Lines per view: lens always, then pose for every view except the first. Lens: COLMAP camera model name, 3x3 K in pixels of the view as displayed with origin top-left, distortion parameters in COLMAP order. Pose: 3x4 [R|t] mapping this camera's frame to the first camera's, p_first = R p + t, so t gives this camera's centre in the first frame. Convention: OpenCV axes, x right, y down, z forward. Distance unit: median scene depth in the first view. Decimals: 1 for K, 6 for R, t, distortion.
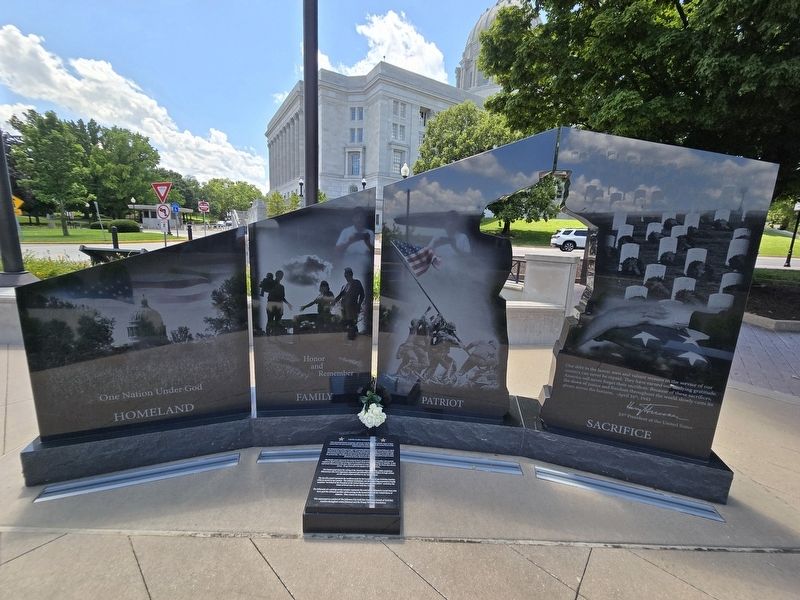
lens RADIAL K [[336.5, 0, 400.0], [0, 336.5, 300.0], [0, 0, 1]] dist [-0.000382, 0.000077]
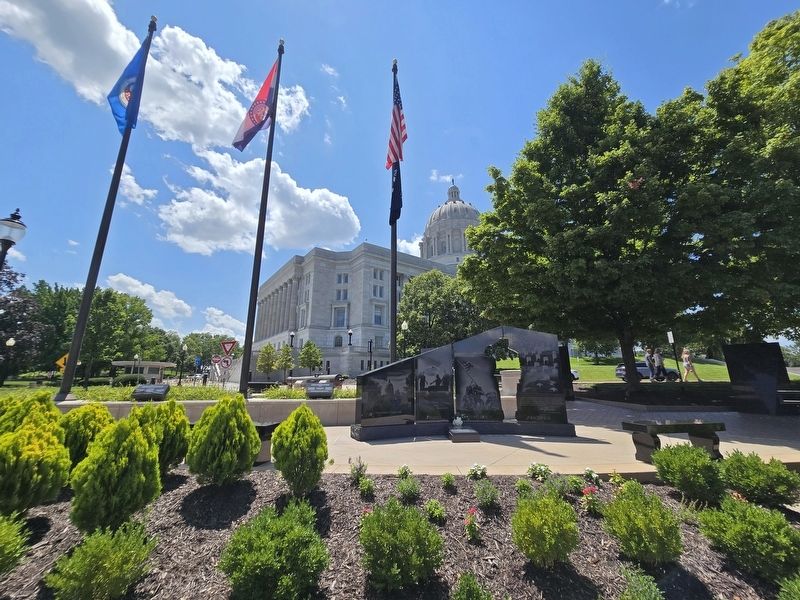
lens RADIAL K [[336.5, 0, 400.0], [0, 336.5, 300.0], [0, 0, 1]] dist [-0.000382, 0.000077]
pose [[0.995998, -0.026737, 0.085286, -0.042059], [0.059494, 0.910426, -0.409371, 0.029203], [-0.066701, 0.412807, 0.908373, -0.105588]]
